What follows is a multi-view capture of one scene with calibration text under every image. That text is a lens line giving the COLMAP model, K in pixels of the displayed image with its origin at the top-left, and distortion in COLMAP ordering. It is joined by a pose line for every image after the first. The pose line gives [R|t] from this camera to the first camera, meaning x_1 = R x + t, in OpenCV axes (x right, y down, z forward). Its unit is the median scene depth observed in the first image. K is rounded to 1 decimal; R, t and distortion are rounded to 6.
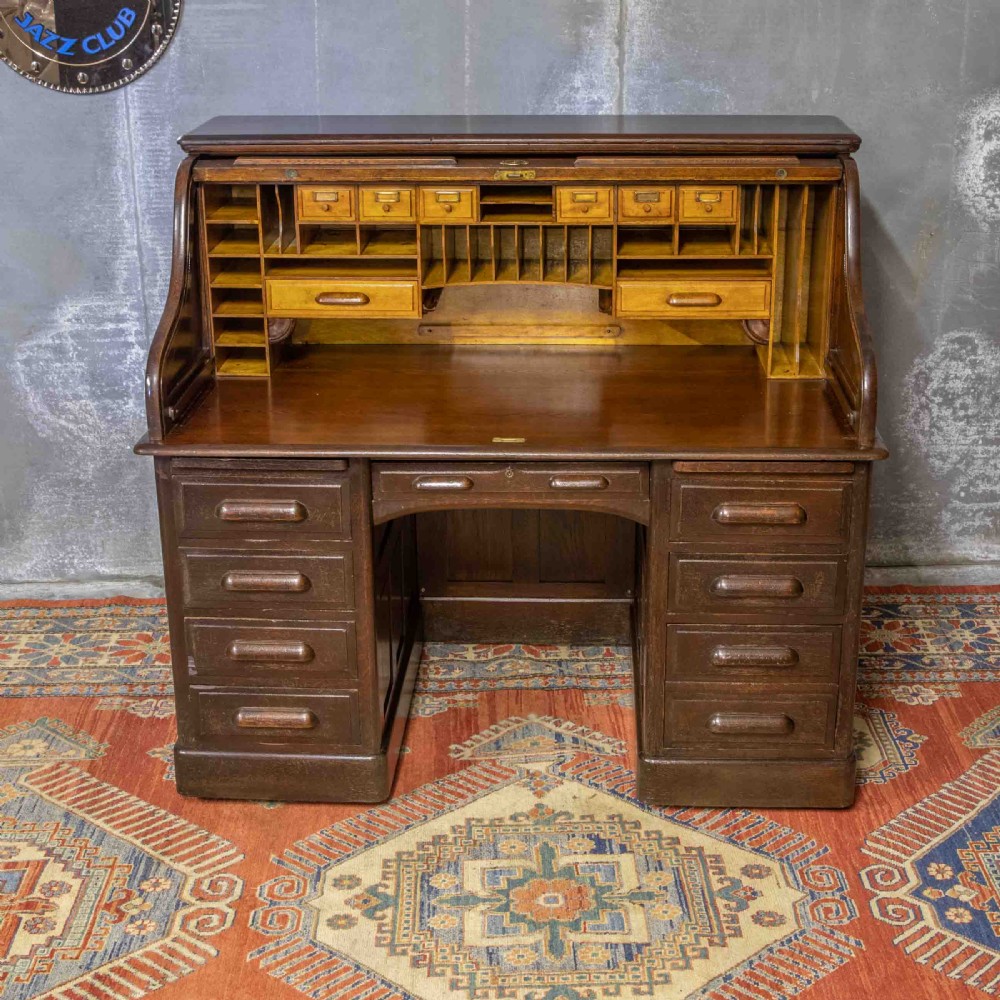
lens RADIAL K [[1565.4, 0, 530.4], [0, 1565.4, 445.4], [0, 0, 1]] dist [-0.054184, 0.052552]
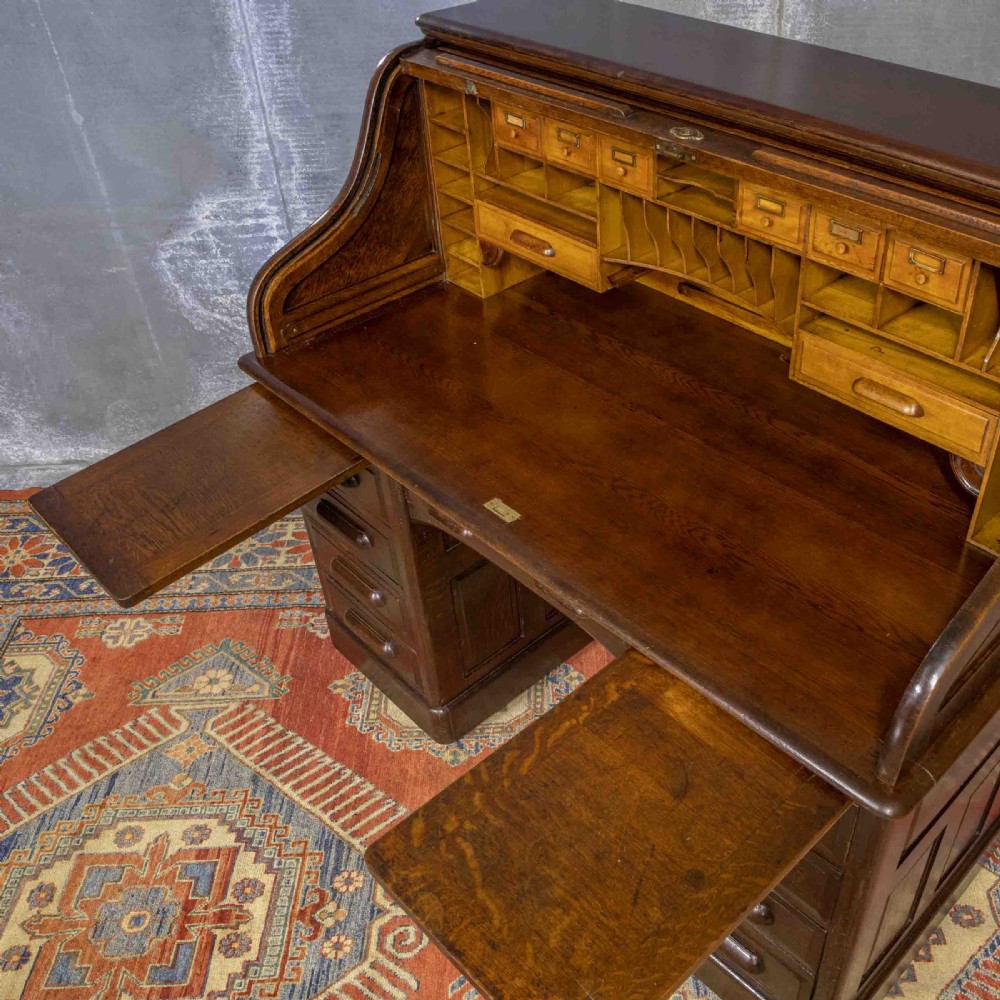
lens RADIAL K [[1011.4, 0, 620.4], [0, 1011.4, 499.6], [0, 0, 1]] dist [-0.091164, 0.059166]
pose [[0.999499, -0.022663, 0.022113, -0.070744], [0.014139, 0.944312, 0.328749, -0.146523], [-0.028332, -0.328271, 0.944158, 0.446098]]
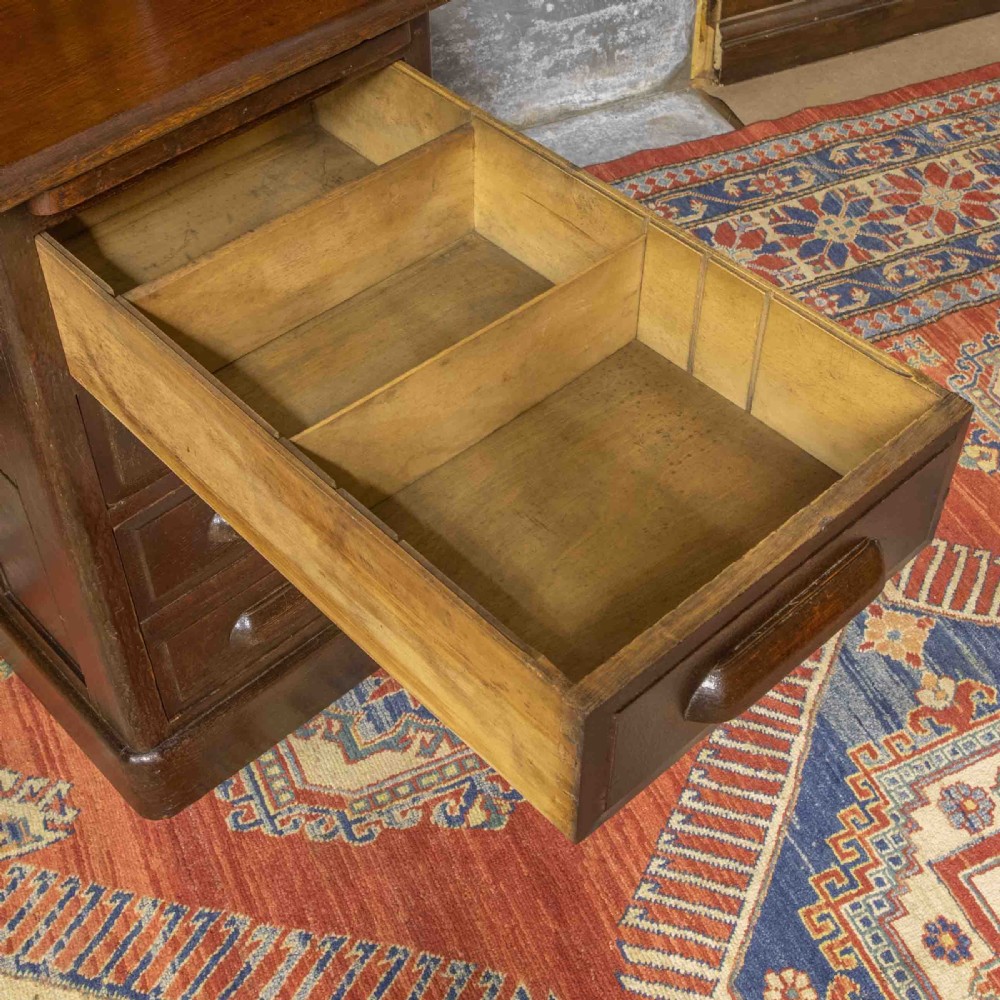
lens RADIAL K [[1546.1, 0, 477.2], [0, 1546.1, 377.6], [0, 0, 1]] dist [-0.114143, 0.077312]
pose [[0.926303, -0.262185, 0.270597, 0.091386], [0.141735, 0.907902, 0.394495, -0.095140], [-0.349106, -0.327068, 0.878152, 0.648472]]
